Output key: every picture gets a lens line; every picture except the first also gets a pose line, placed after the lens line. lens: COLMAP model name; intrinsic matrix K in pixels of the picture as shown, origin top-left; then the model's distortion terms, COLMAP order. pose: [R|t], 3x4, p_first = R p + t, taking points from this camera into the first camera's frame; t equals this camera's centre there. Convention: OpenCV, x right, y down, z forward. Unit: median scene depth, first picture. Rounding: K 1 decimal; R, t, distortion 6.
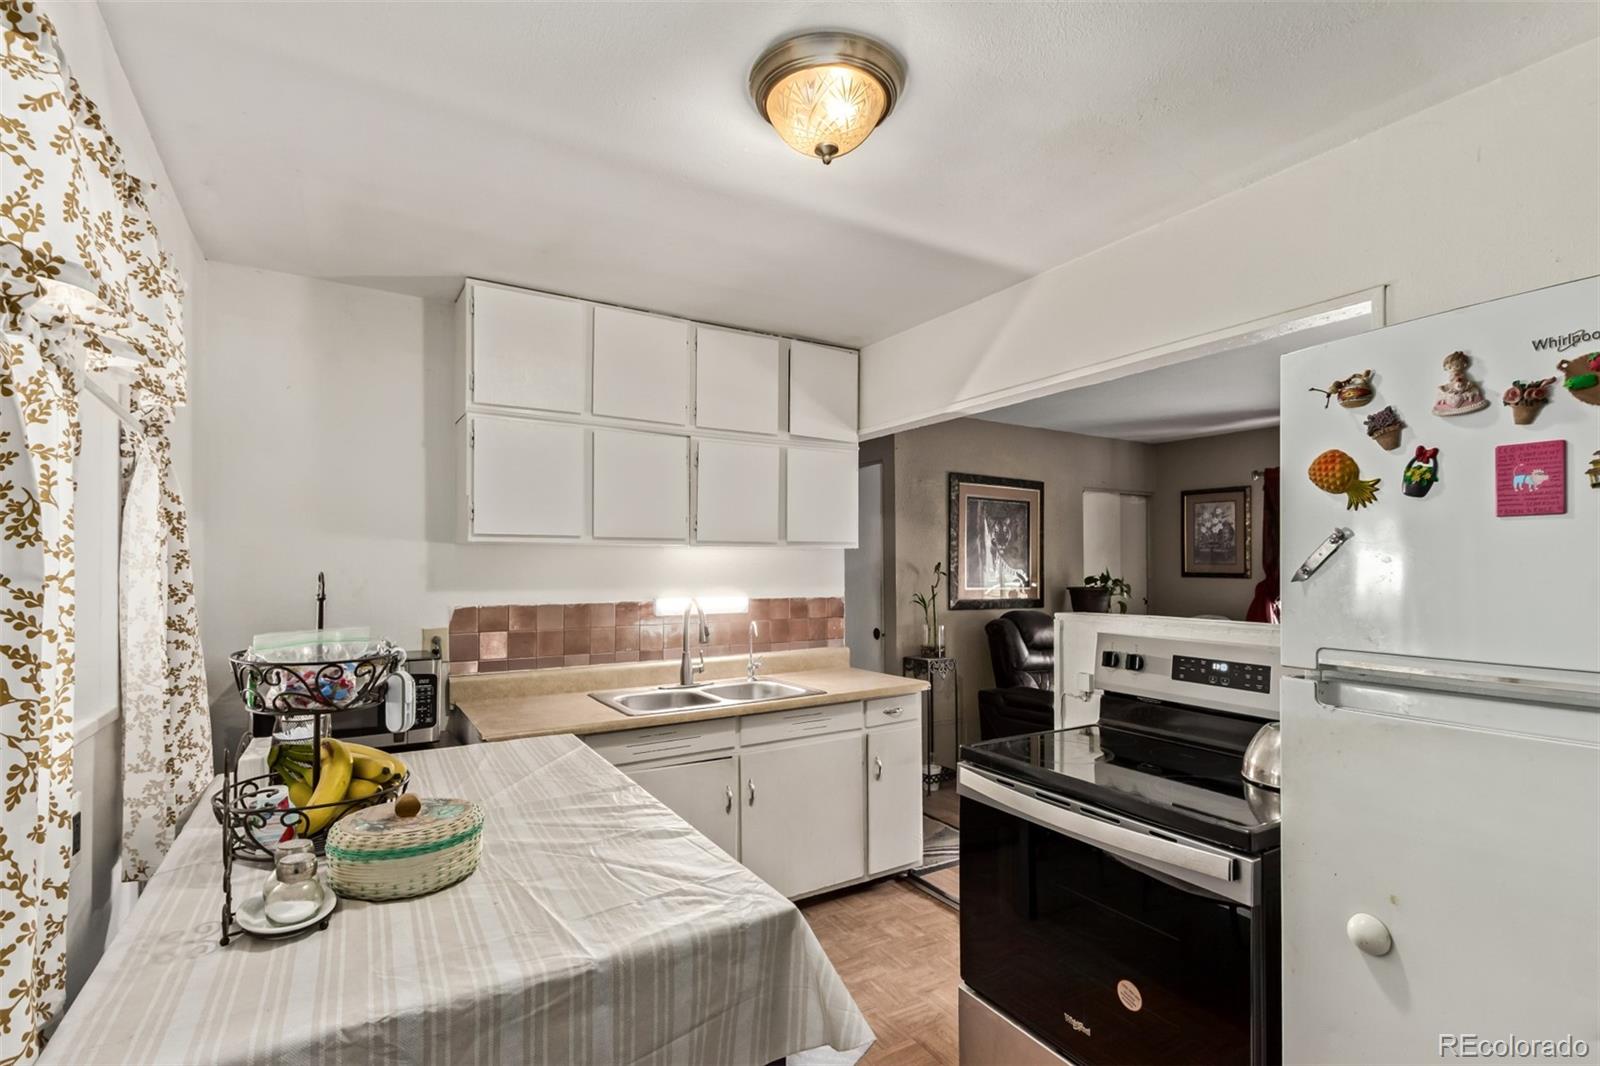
lens RADIAL K [[752.2, 0, 806.3], [0, 752.2, 561.3], [0, 0, 1]] dist [0.016619, -0.006527]
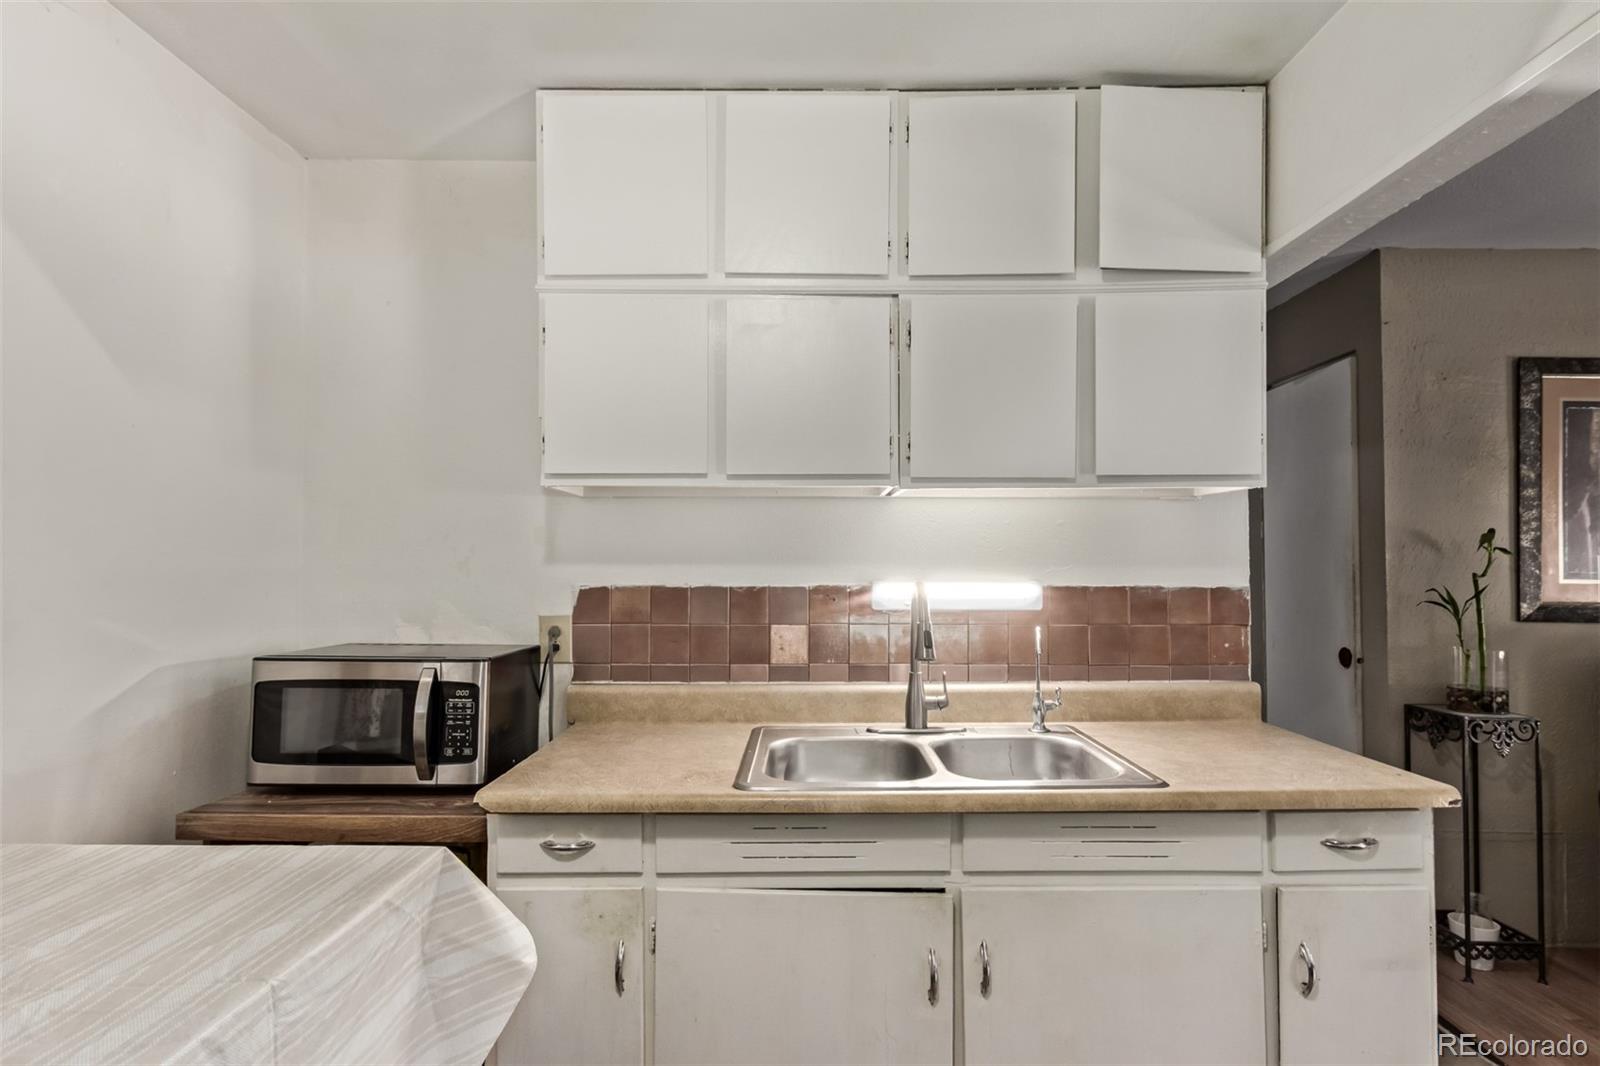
lens RADIAL K [[756.7, 0, 803.6], [0, 756.7, 554.5], [0, 0, 1]] dist [0.022998, -0.009908]
pose [[0.846871, -0.005721, -0.531768, 0.074303], [0.003202, 0.999979, -0.005658, 0.027871], [0.531789, 0.003089, 0.846871, 0.401317]]
